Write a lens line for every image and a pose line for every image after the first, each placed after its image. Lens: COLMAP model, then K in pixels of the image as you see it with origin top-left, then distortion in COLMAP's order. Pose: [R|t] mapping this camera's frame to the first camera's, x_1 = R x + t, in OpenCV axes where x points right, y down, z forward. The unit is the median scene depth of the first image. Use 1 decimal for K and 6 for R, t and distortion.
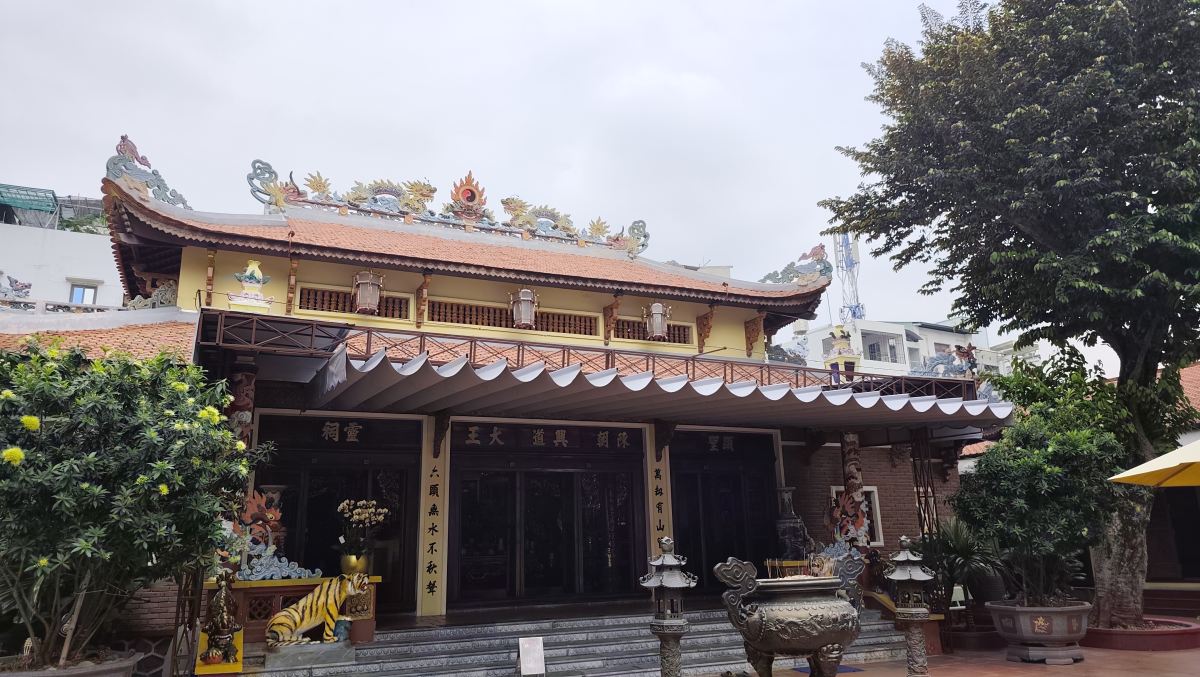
lens RADIAL K [[794.3, 0, 602.1], [0, 794.3, 340.7], [0, 0, 1]] dist [0.009341, 0.000160]
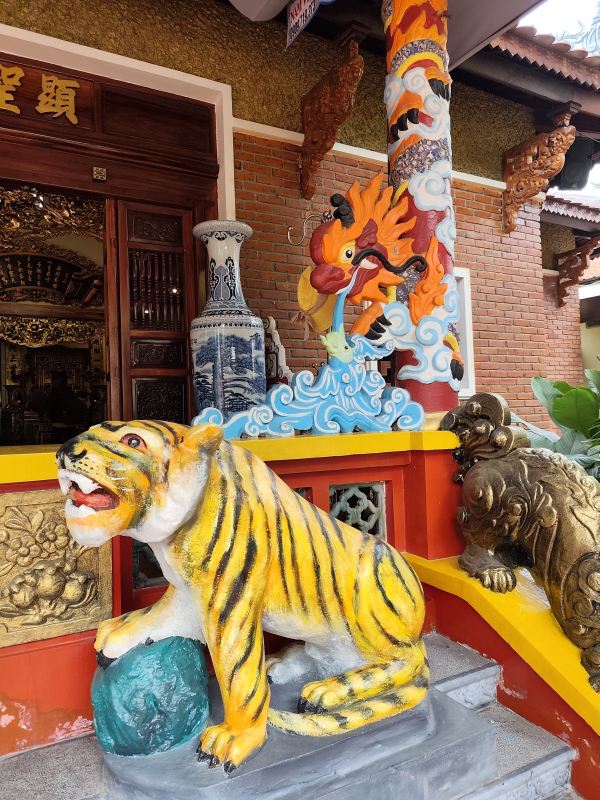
lens RADIAL K [[545.7, 0, 298.0], [0, 545.7, 400.2], [0, 0, 1]] dist [0.007072, 0.000391]
pose [[0.996479, -0.001406, 0.083829, 0.248482], [-0.017191, 0.975188, 0.220709, 0.208202], [-0.082059, -0.221373, 0.971731, 0.767938]]
